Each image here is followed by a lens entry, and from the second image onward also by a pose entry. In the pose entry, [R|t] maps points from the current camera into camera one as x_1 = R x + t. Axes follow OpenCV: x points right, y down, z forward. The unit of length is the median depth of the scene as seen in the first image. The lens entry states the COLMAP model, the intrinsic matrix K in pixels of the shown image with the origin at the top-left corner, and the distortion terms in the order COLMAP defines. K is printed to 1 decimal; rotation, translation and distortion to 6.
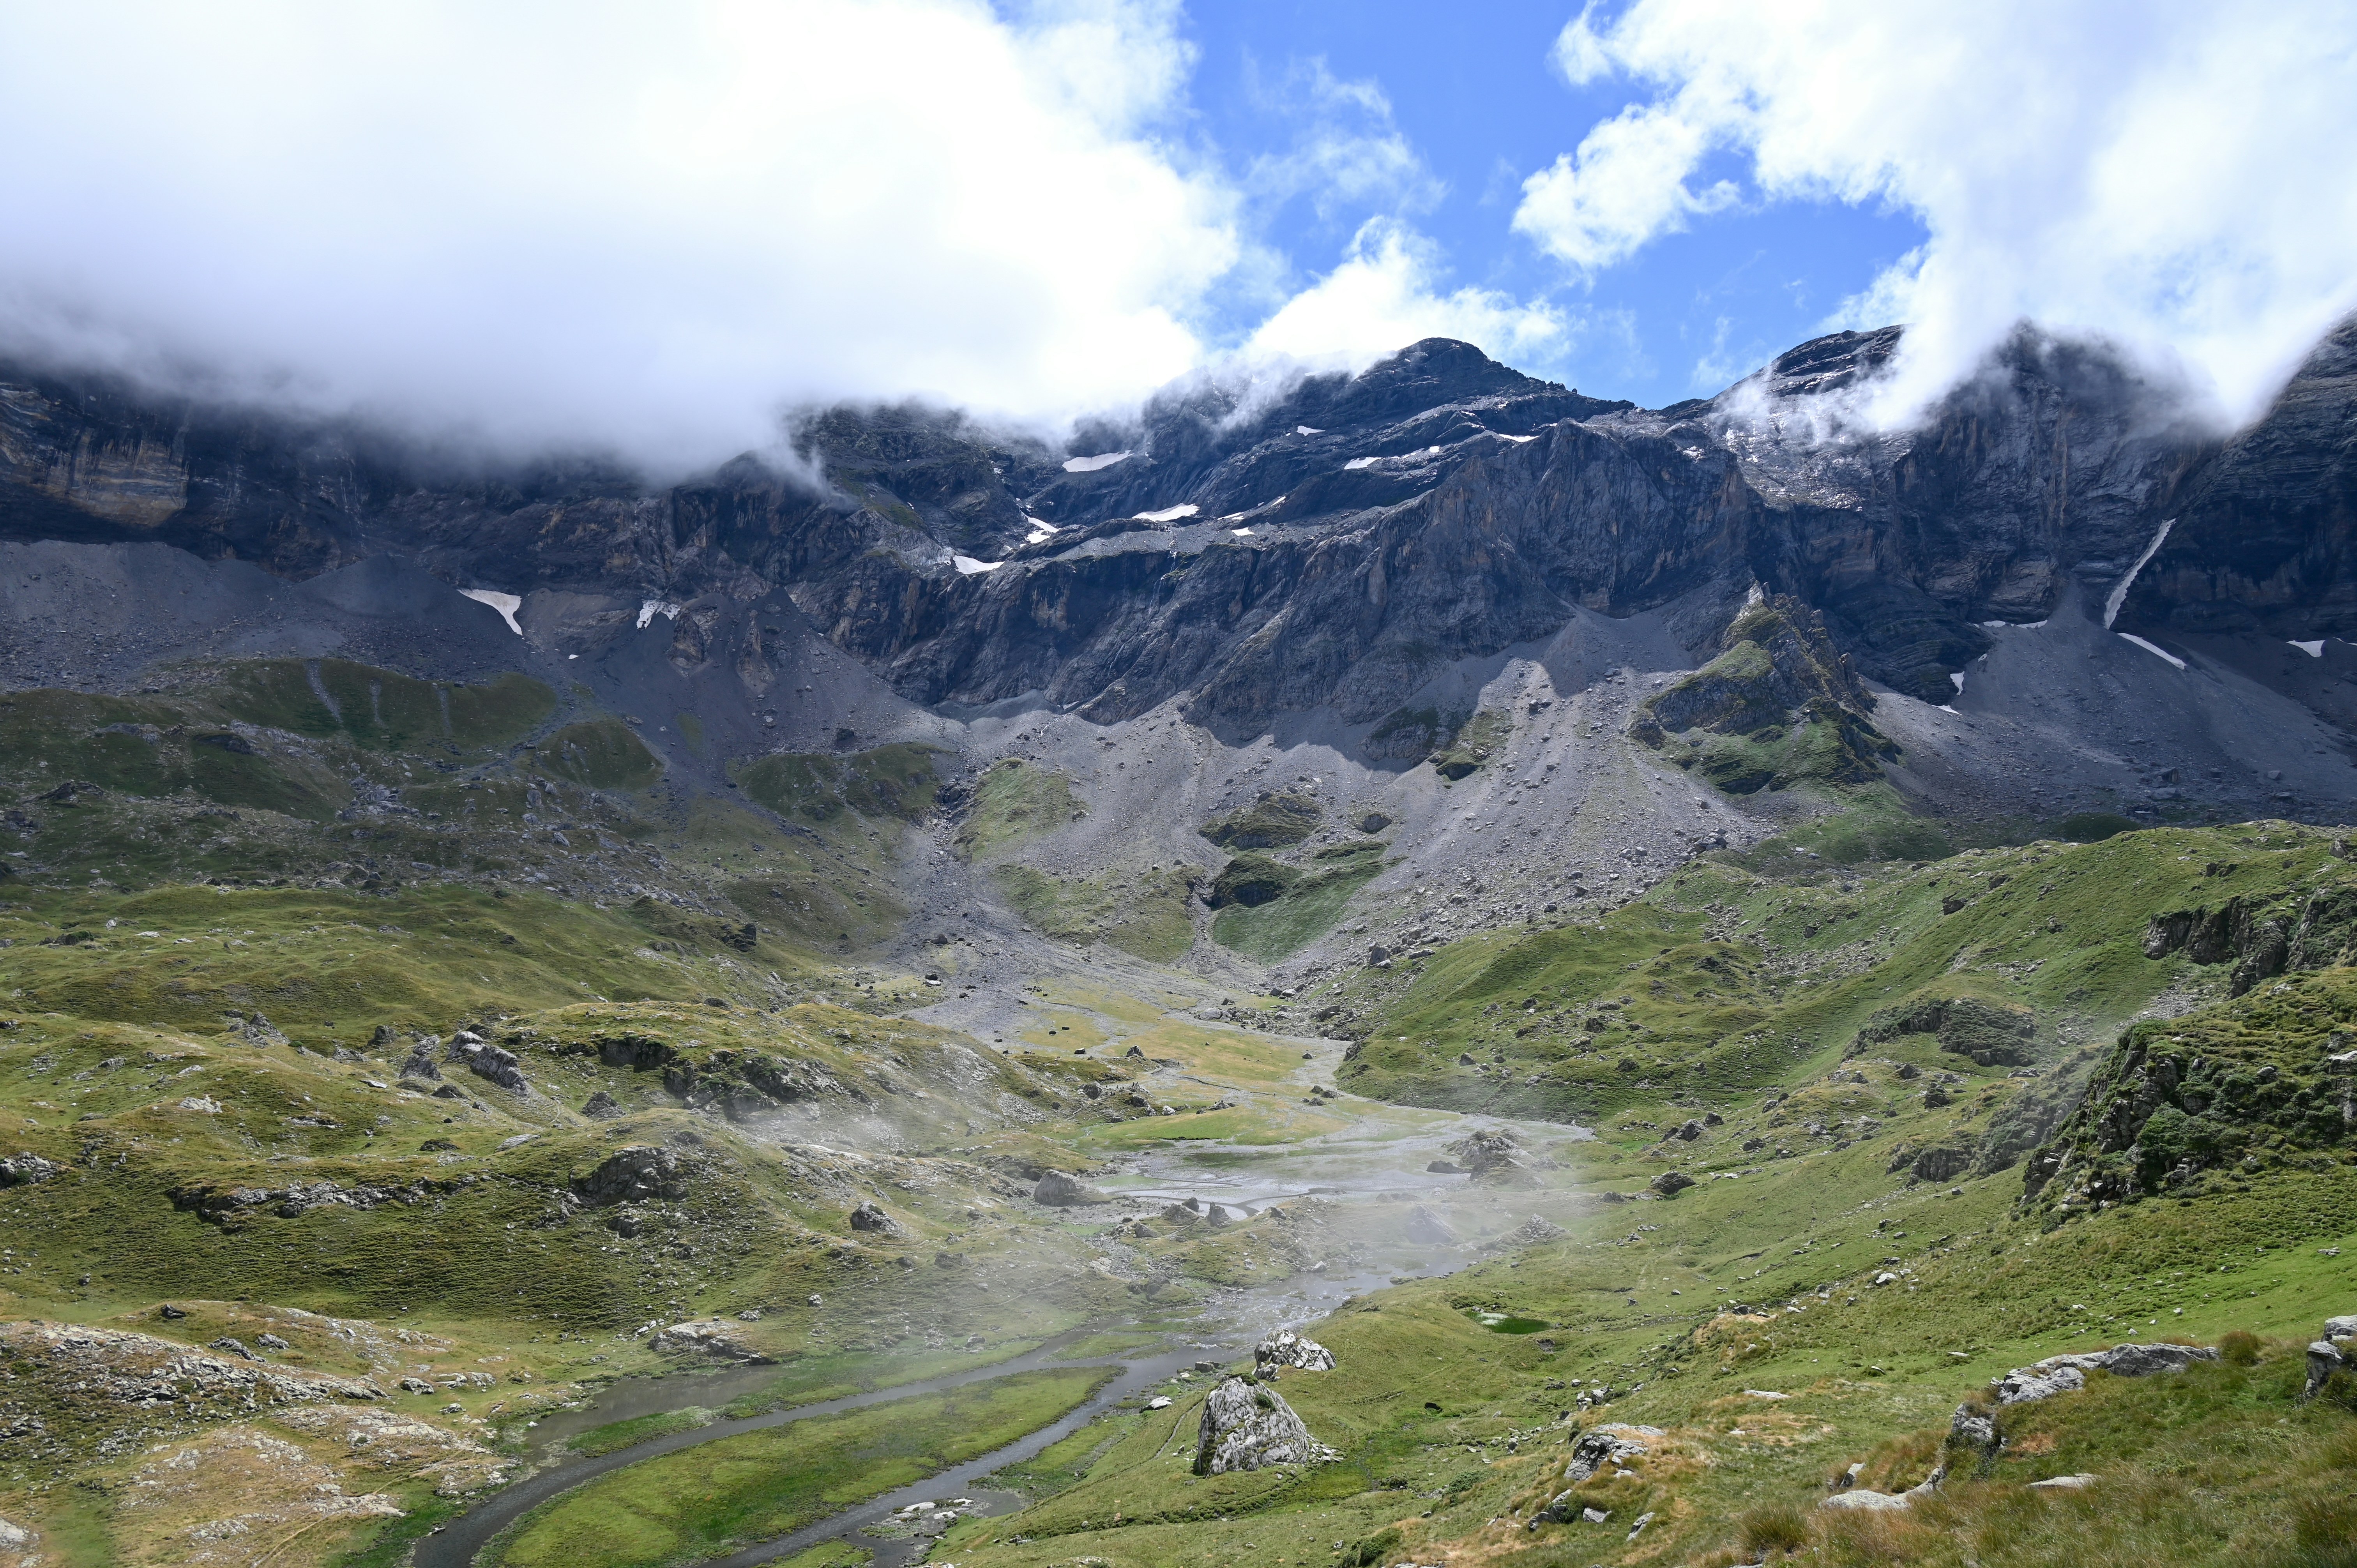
lens RADIAL K [[1549.6, 0, 1178.5], [0, 1549.6, 784.0], [0, 0, 1]] dist [-0.008244, -0.002133]
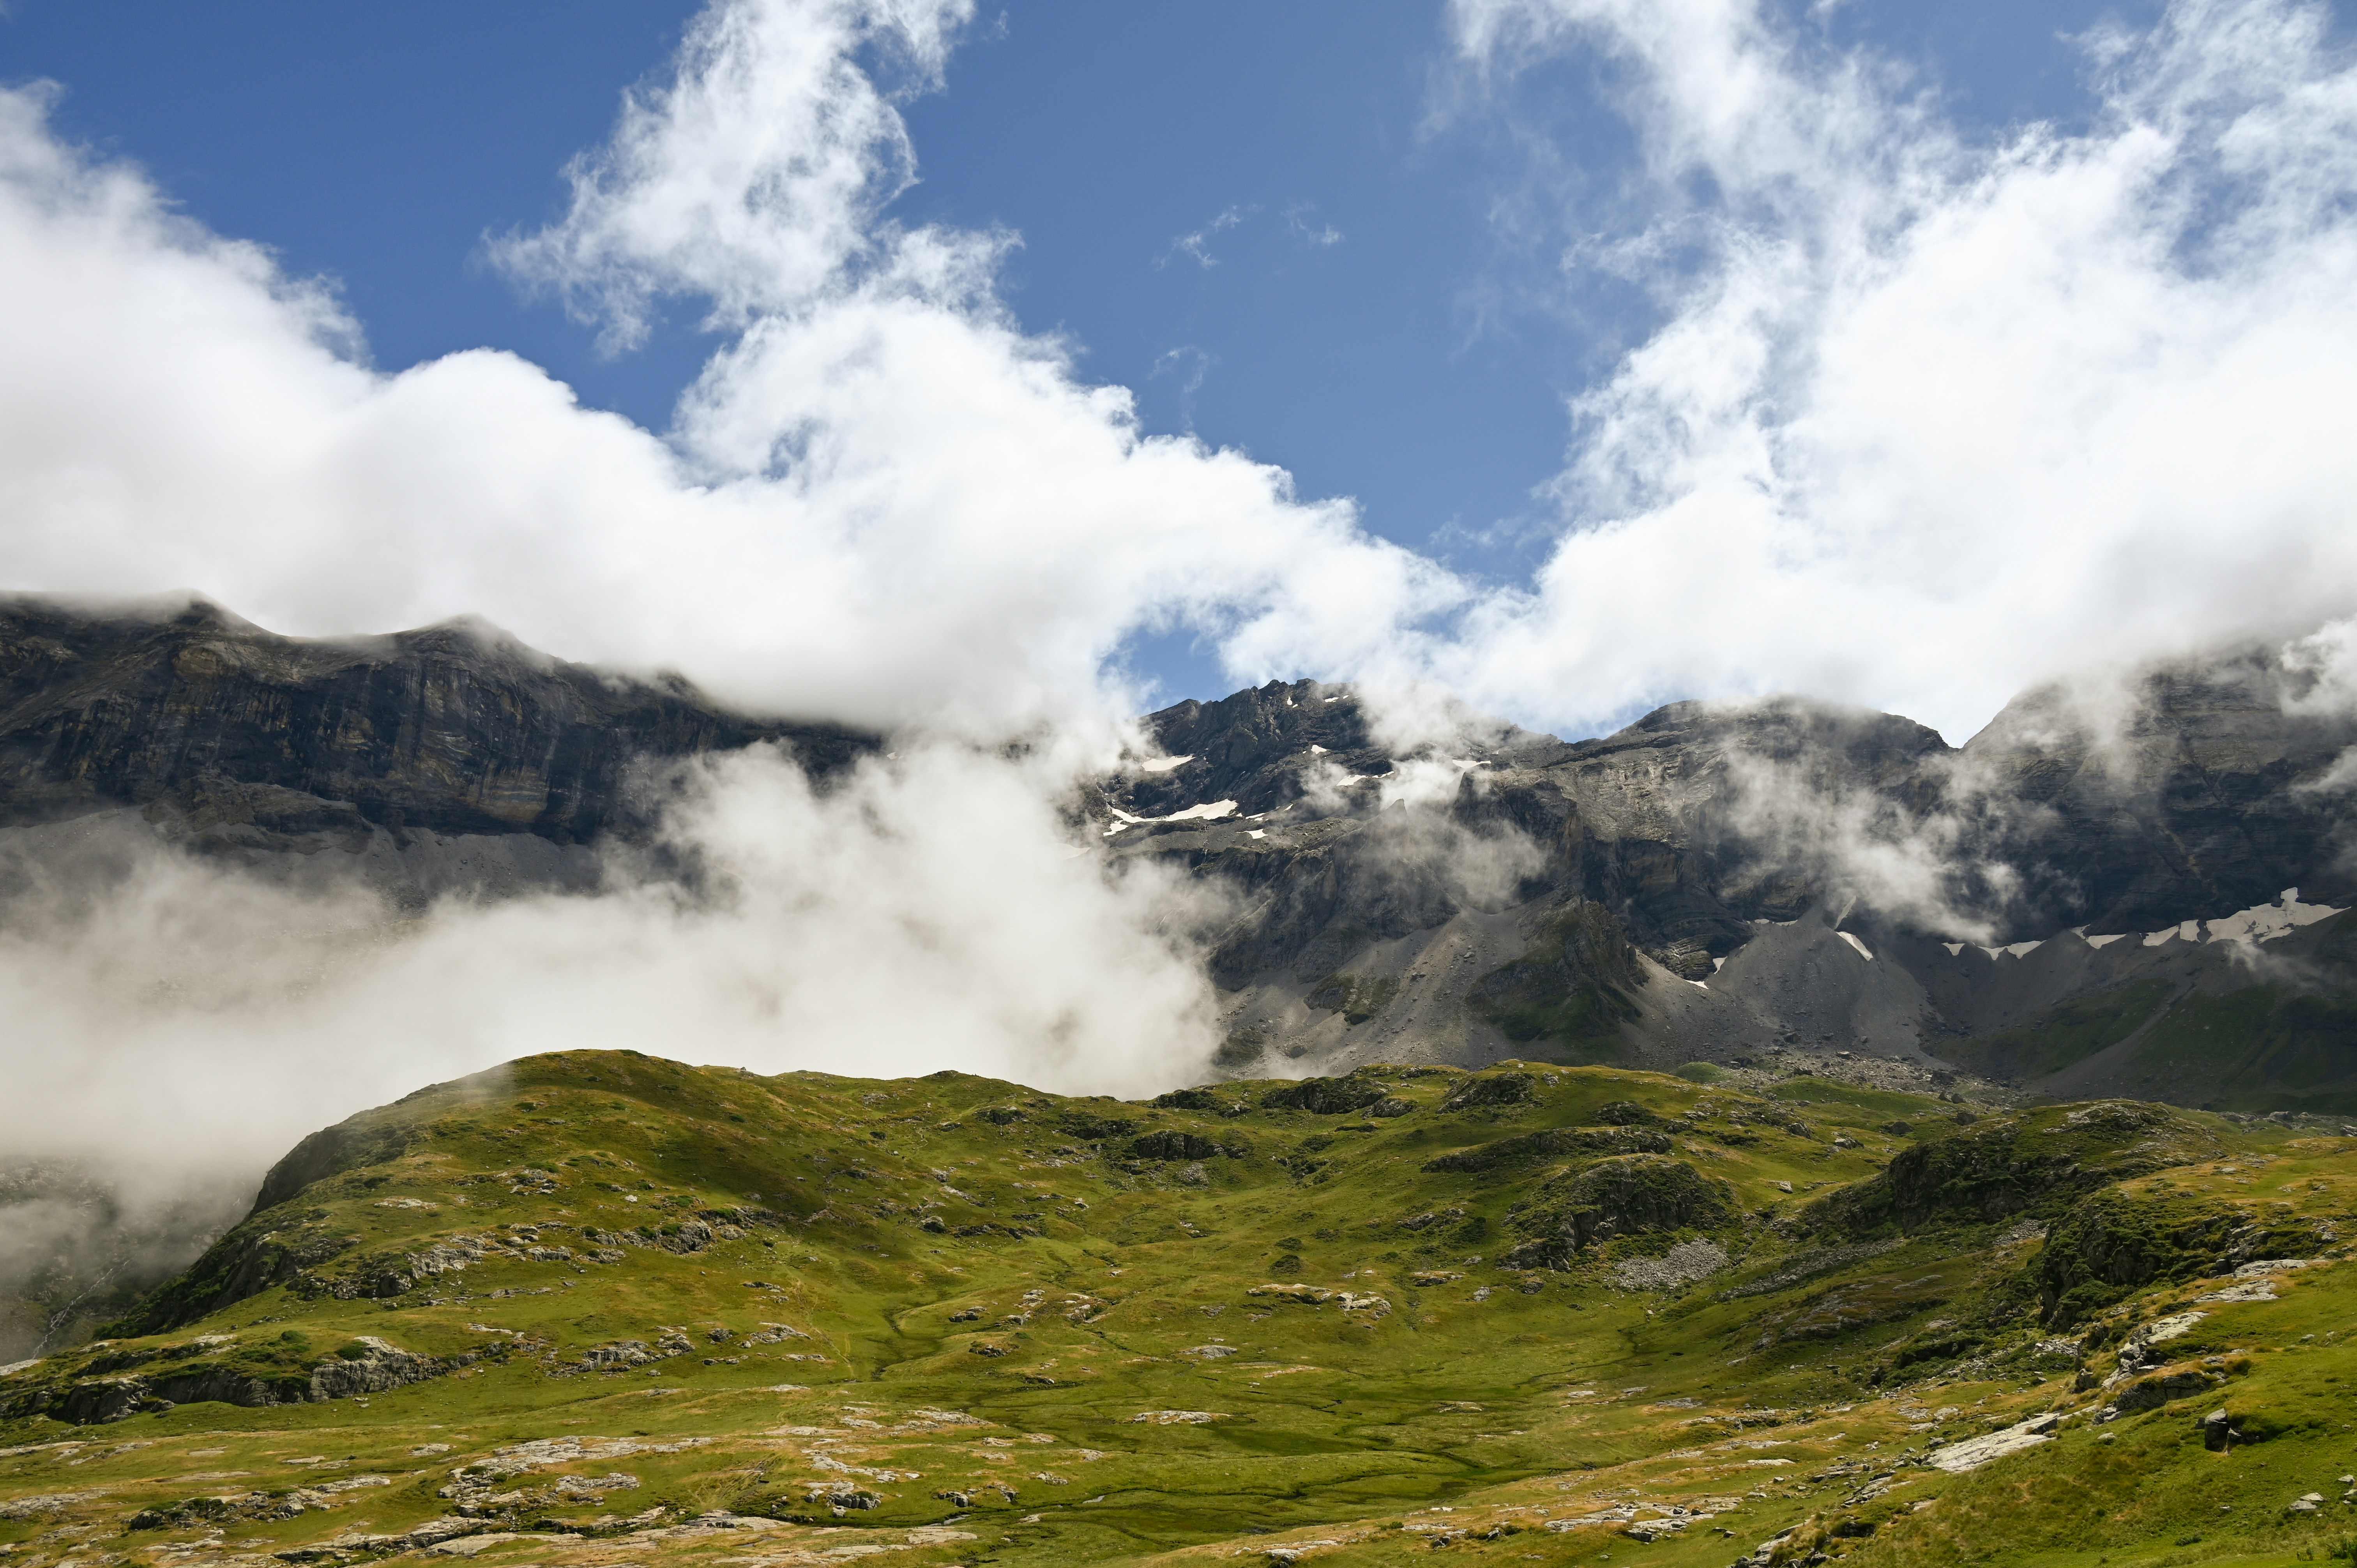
lens RADIAL K [[1549.6, 0, 1178.5], [0, 1549.6, 784.0], [0, 0, 1]] dist [-0.008244, -0.002133]
pose [[0.996389, 0.016863, -0.083219, 0.103684], [-0.027126, 0.991939, -0.123777, -0.037263], [0.080461, 0.125587, 0.988814, -0.486215]]
